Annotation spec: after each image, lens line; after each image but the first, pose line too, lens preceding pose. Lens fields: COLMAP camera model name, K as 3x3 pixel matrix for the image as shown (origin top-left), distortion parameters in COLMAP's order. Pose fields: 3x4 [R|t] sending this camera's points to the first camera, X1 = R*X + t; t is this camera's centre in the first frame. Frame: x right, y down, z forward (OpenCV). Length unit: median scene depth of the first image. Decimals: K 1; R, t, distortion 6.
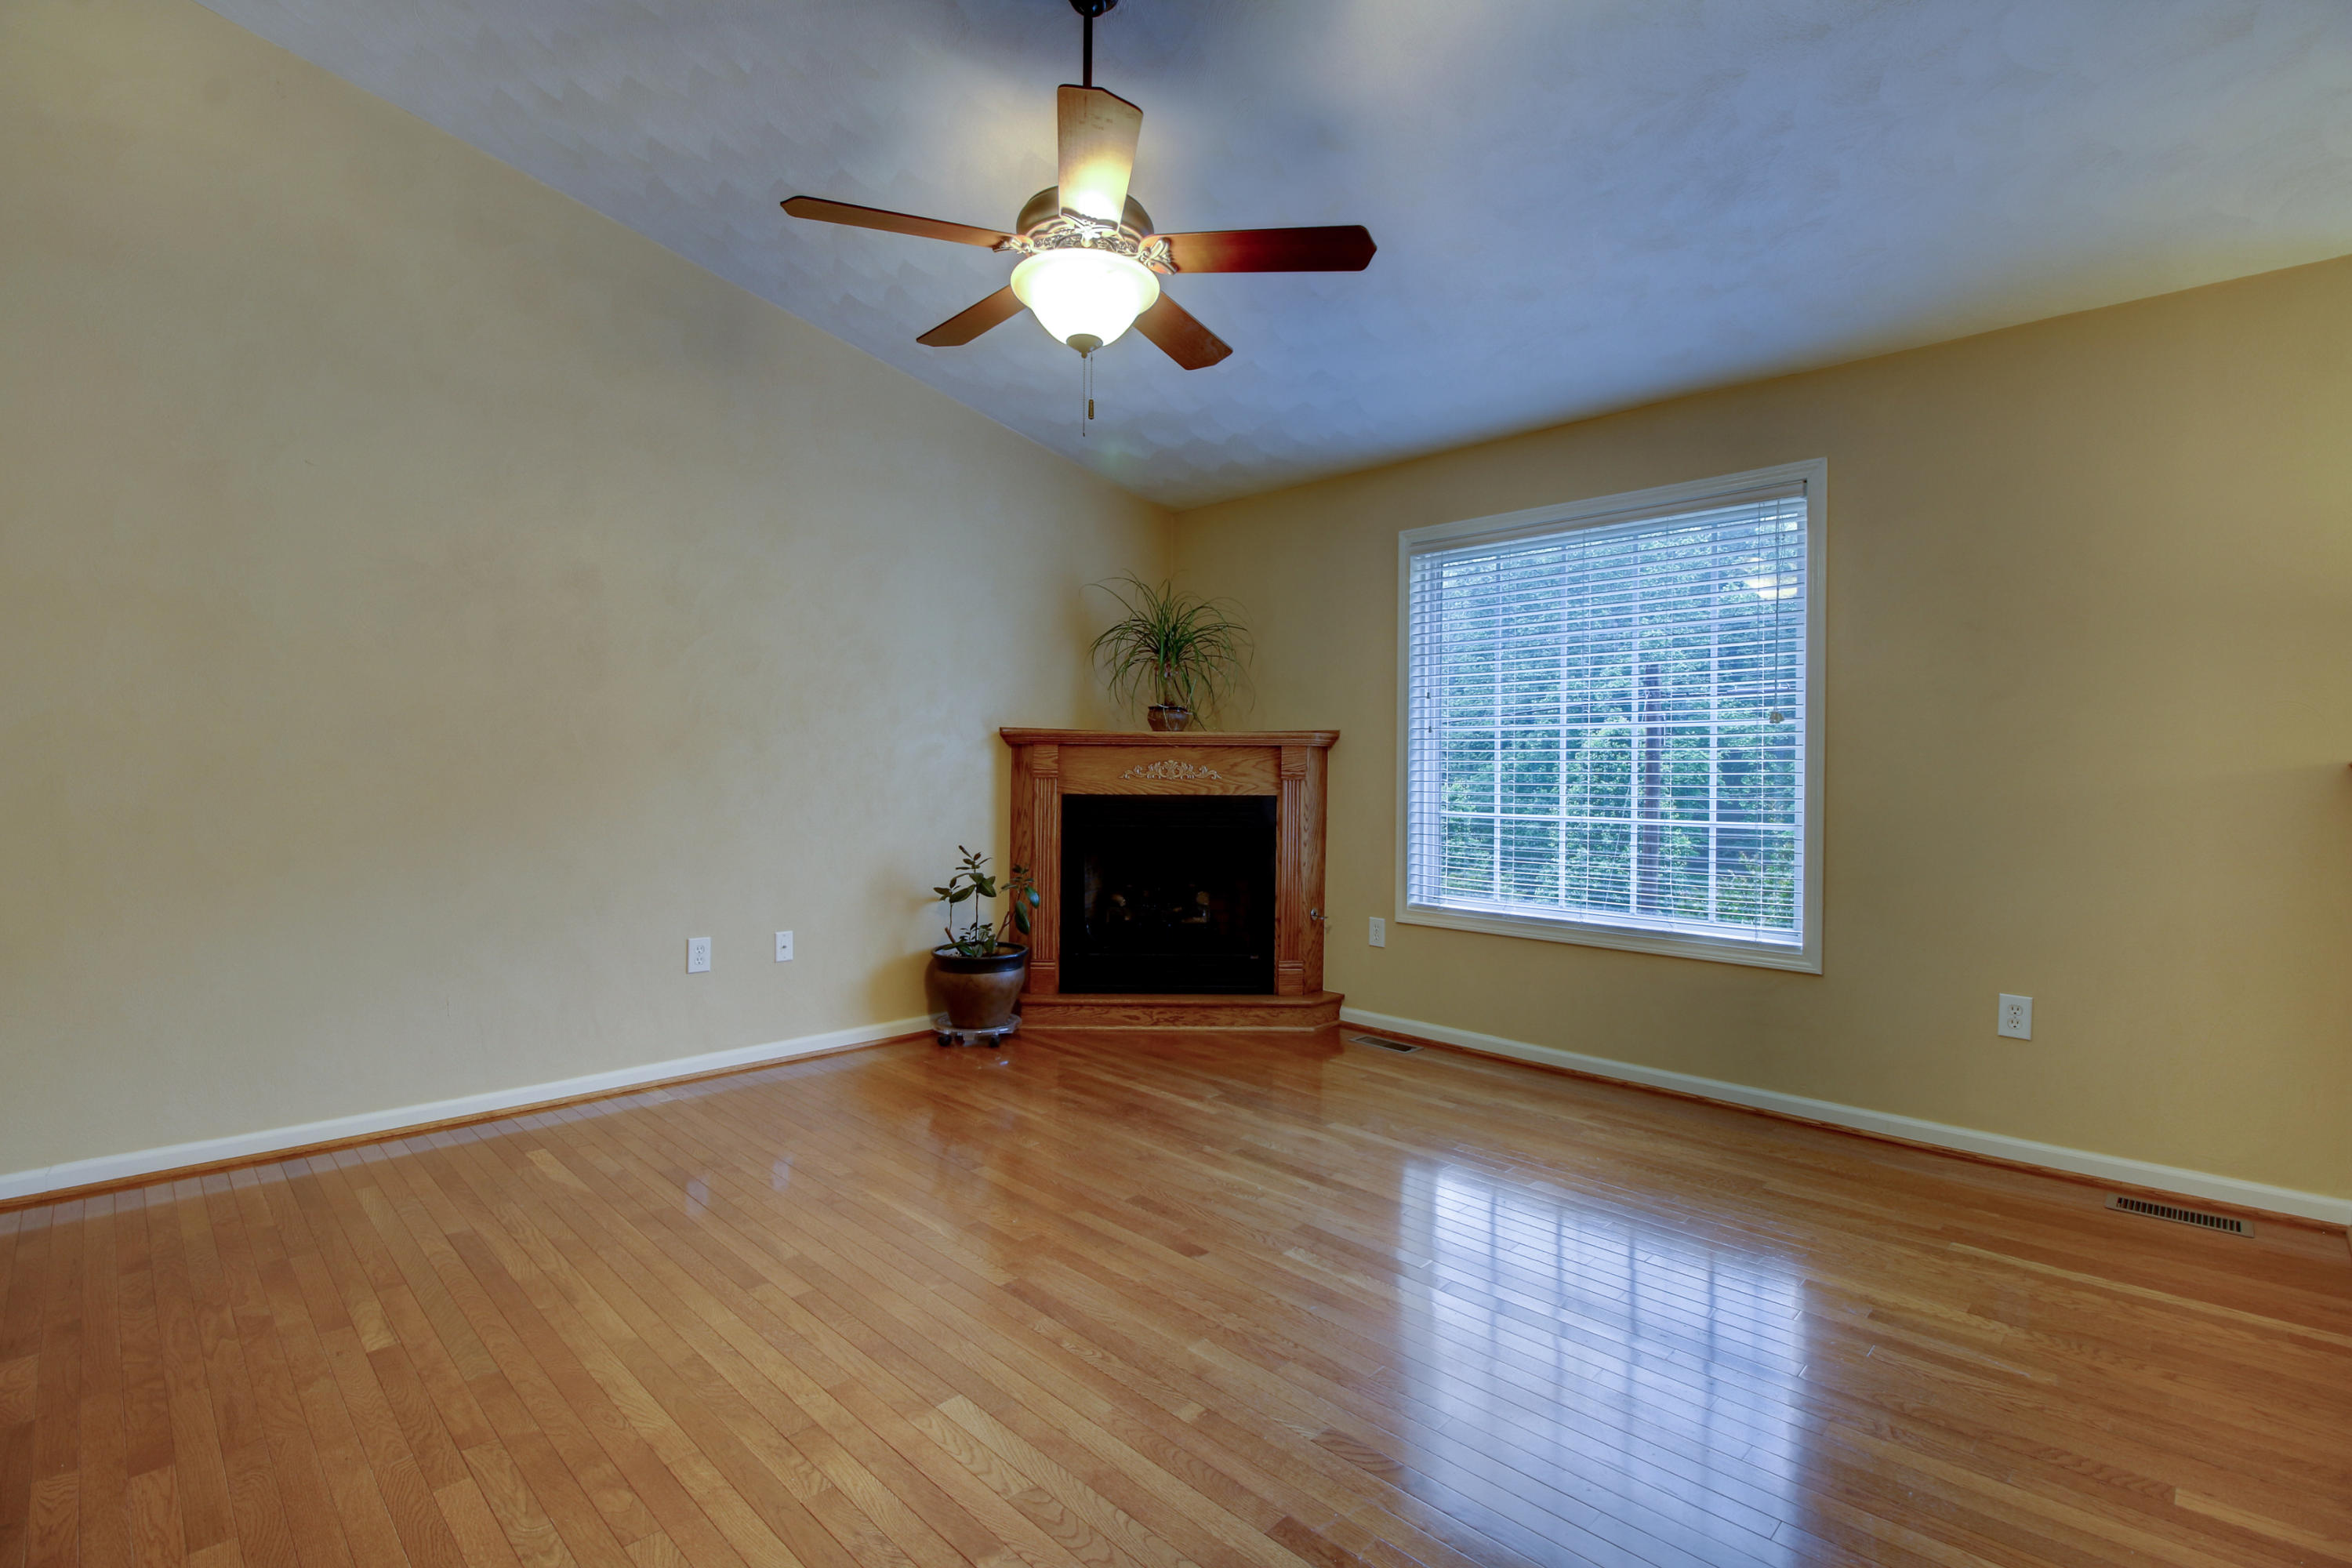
lens RADIAL K [[1085.0, 0, 1174.3], [0, 1085.0, 773.0], [0, 0, 1]] dist [0.000961, -0.012692]
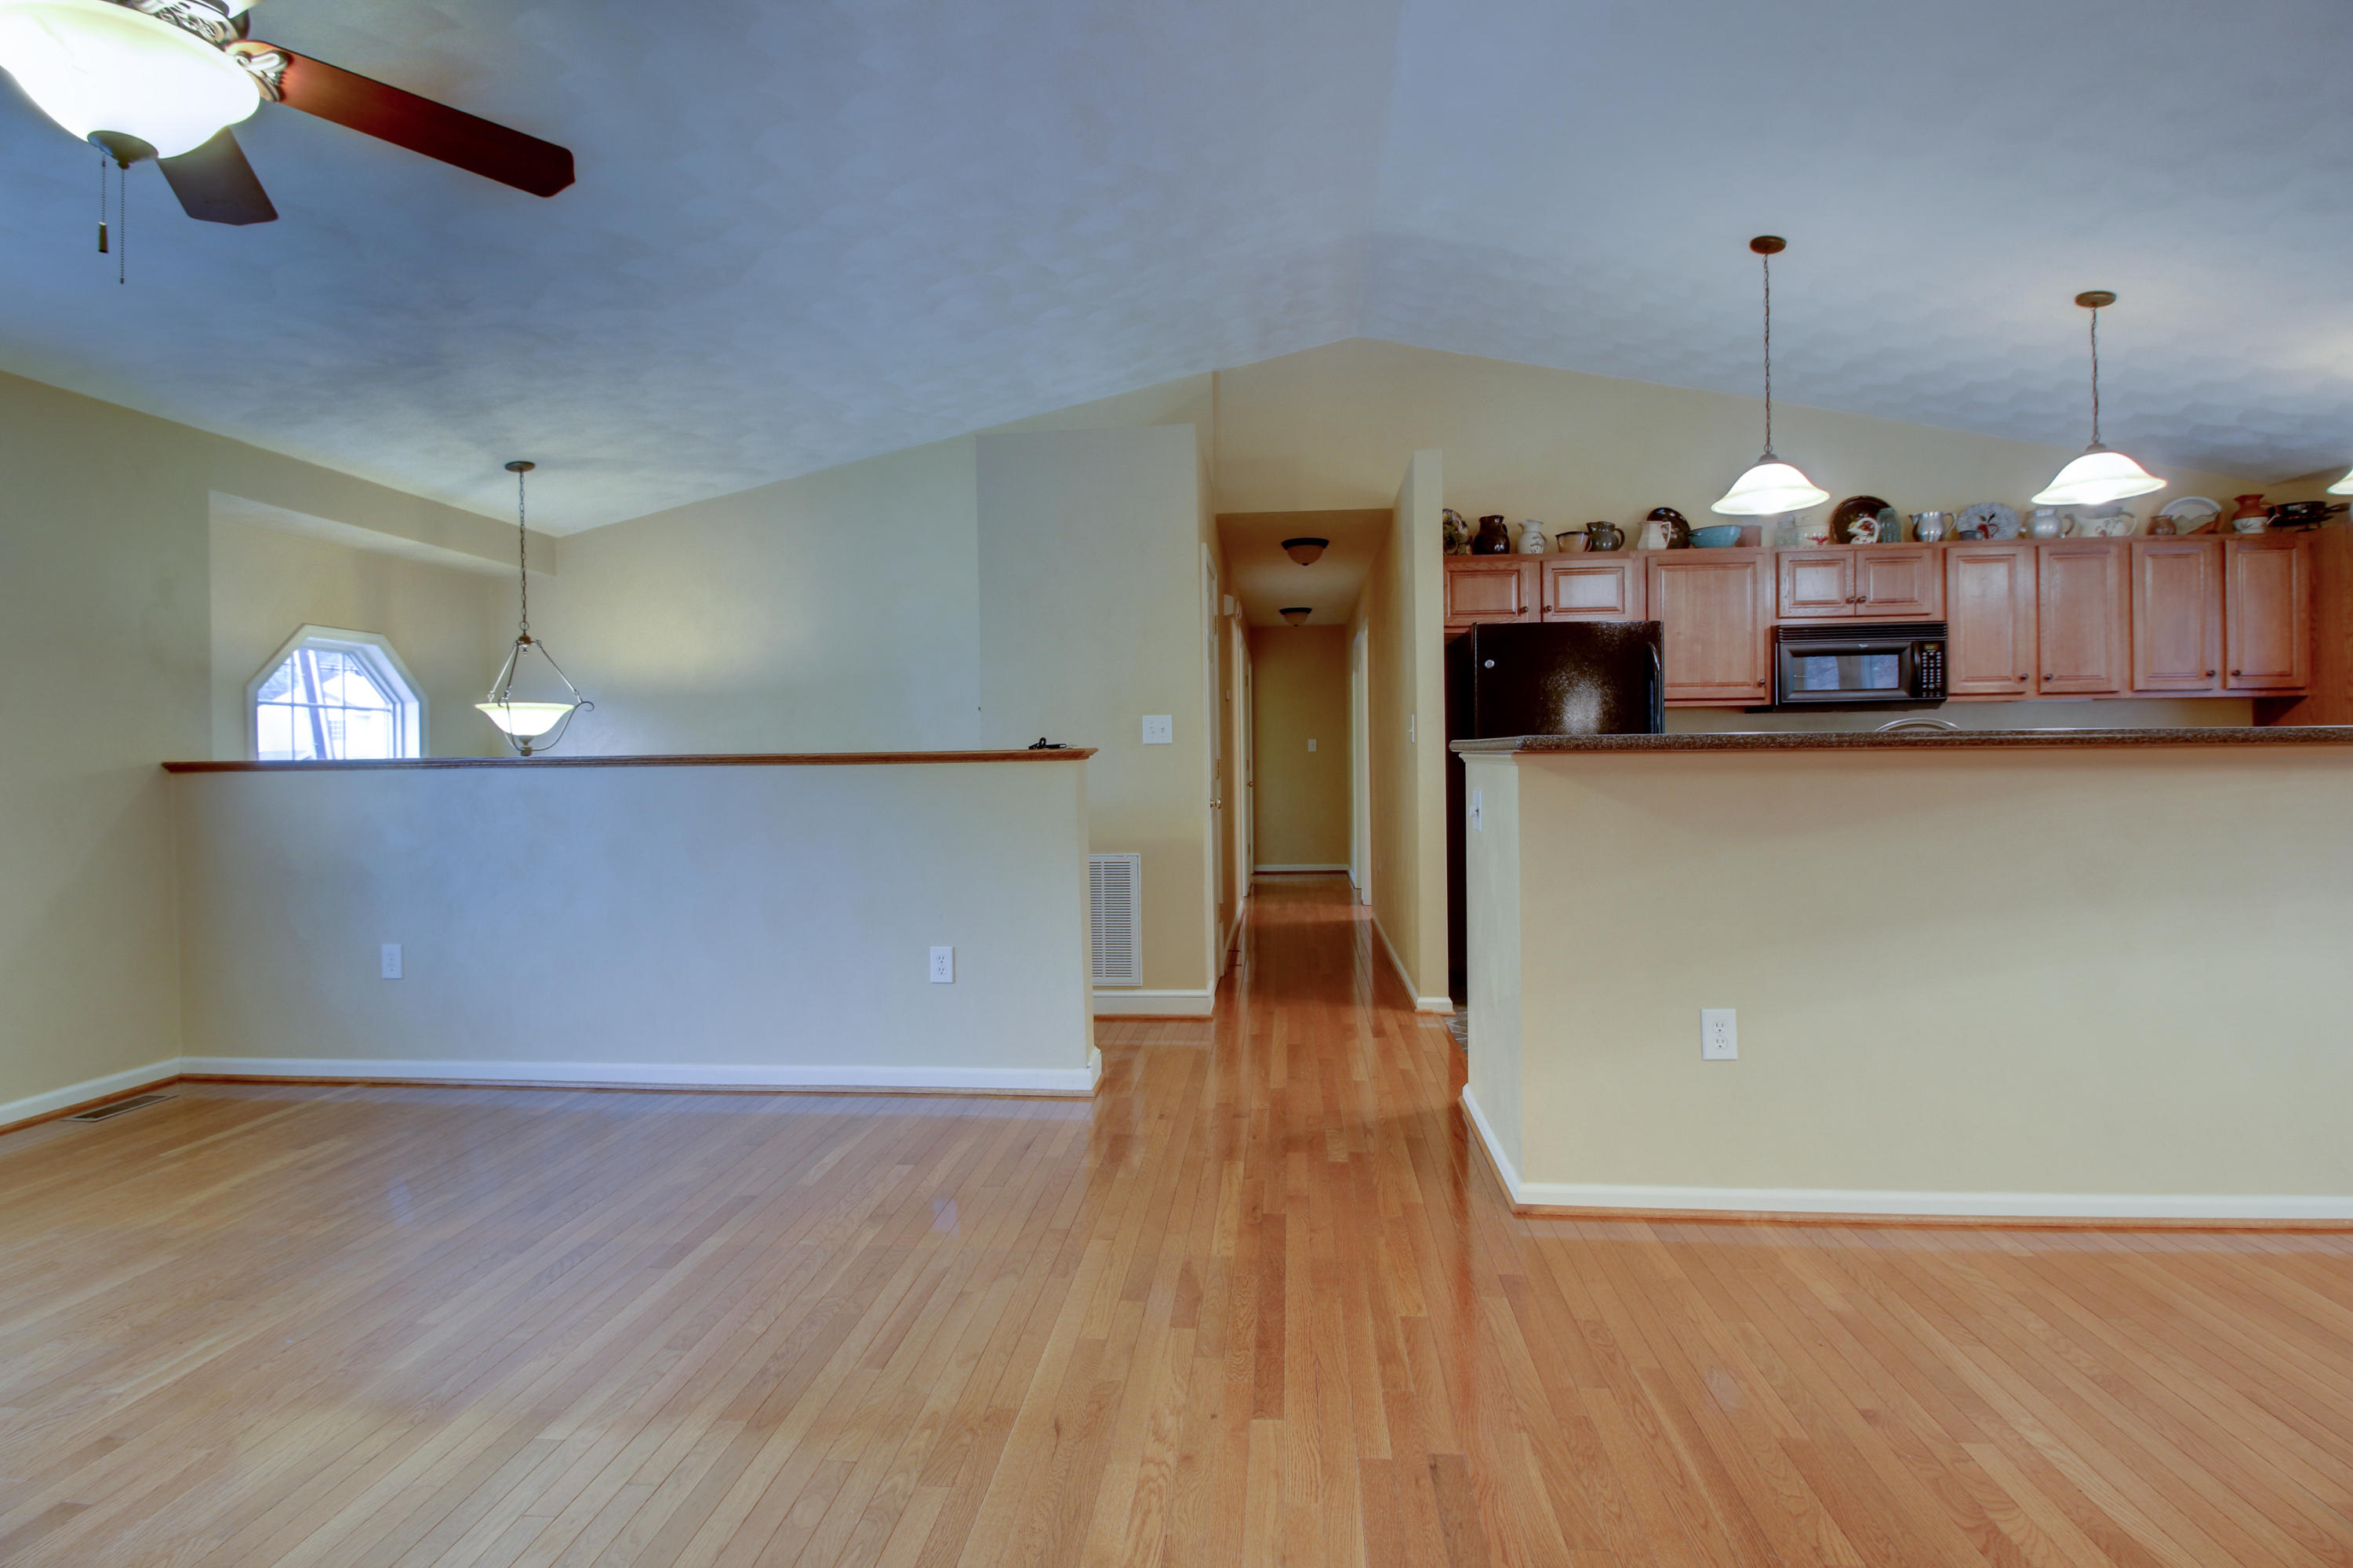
lens RADIAL K [[1085.6, 0, 1179.7], [0, 1085.6, 767.7], [0, 0, 1]] dist [0.000961, -0.012692]
pose [[-0.630121, -0.006130, 0.776472, -0.529320], [0.014462, 0.999703, 0.019629, -0.006341], [-0.776362, 0.023598, -0.629845, 0.477118]]
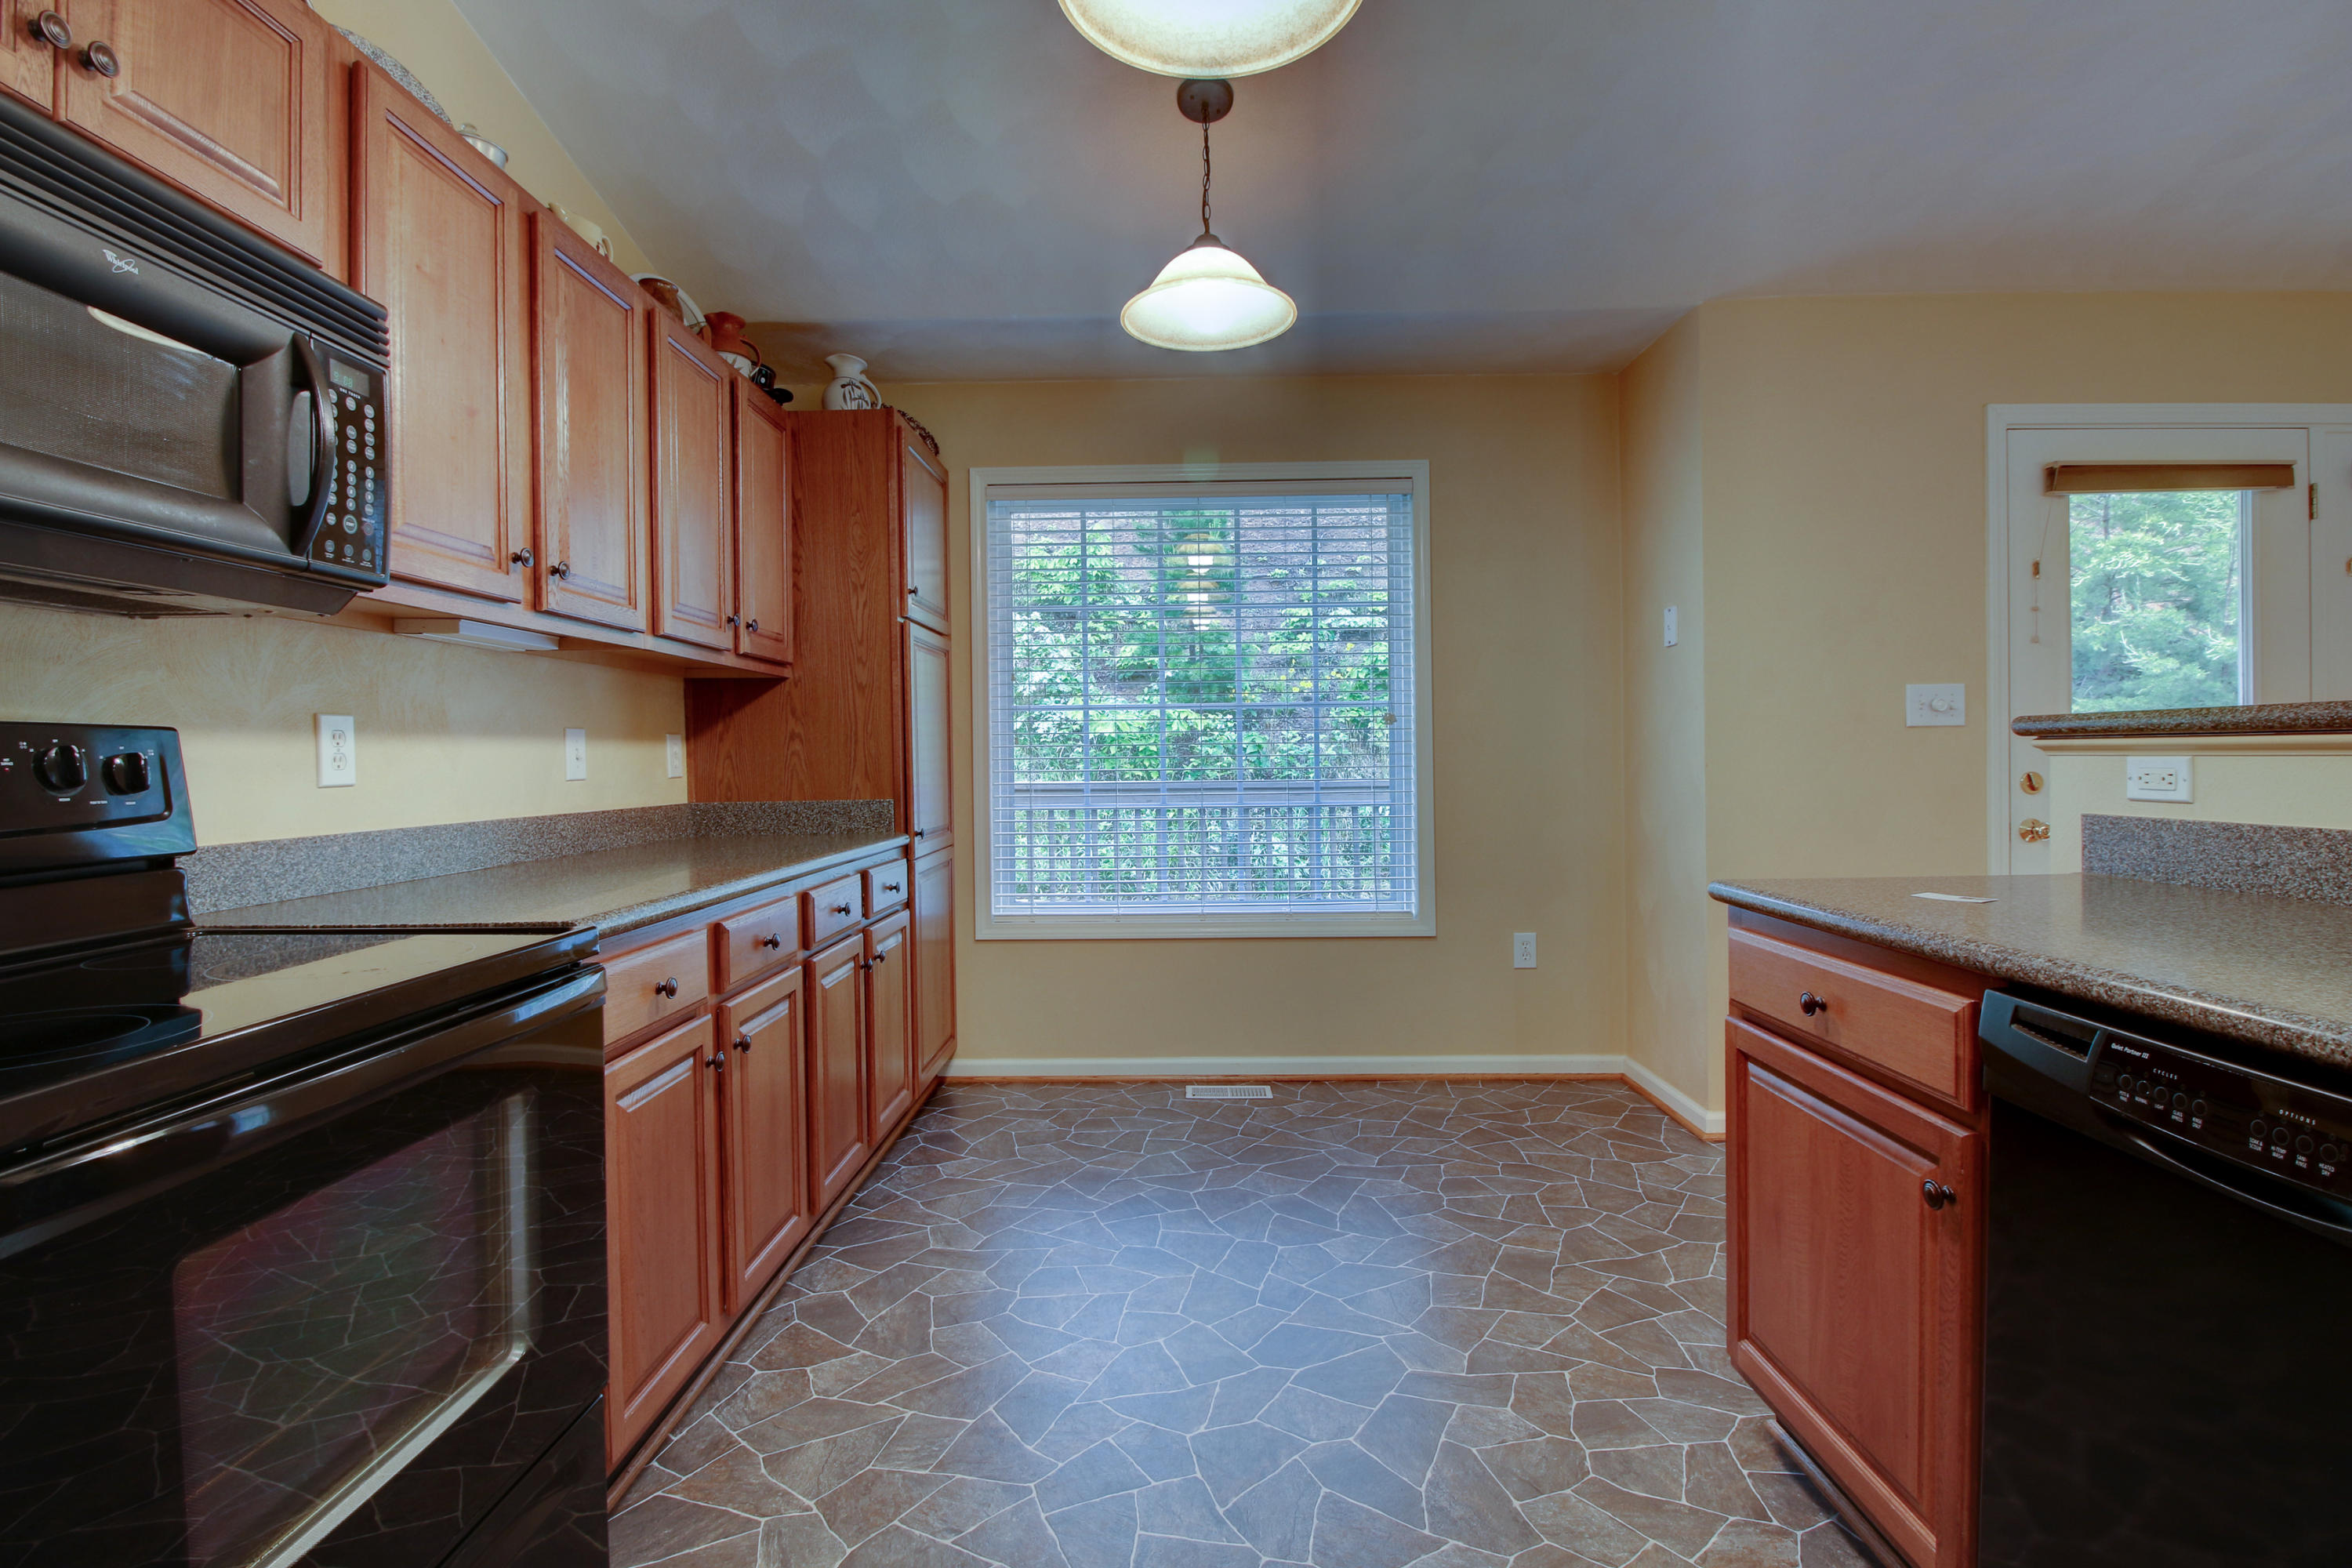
lens RADIAL K [[1085.0, 0, 1182.9], [0, 1085.0, 764.0], [0, 0, 1]] dist [0.000961, -0.012692]
pose [[-0.712959, 0.006486, -0.701176, -0.116082], [0.001821, 0.999971, 0.007398, 0.007430], [0.701204, 0.003998, -0.712950, -0.427473]]
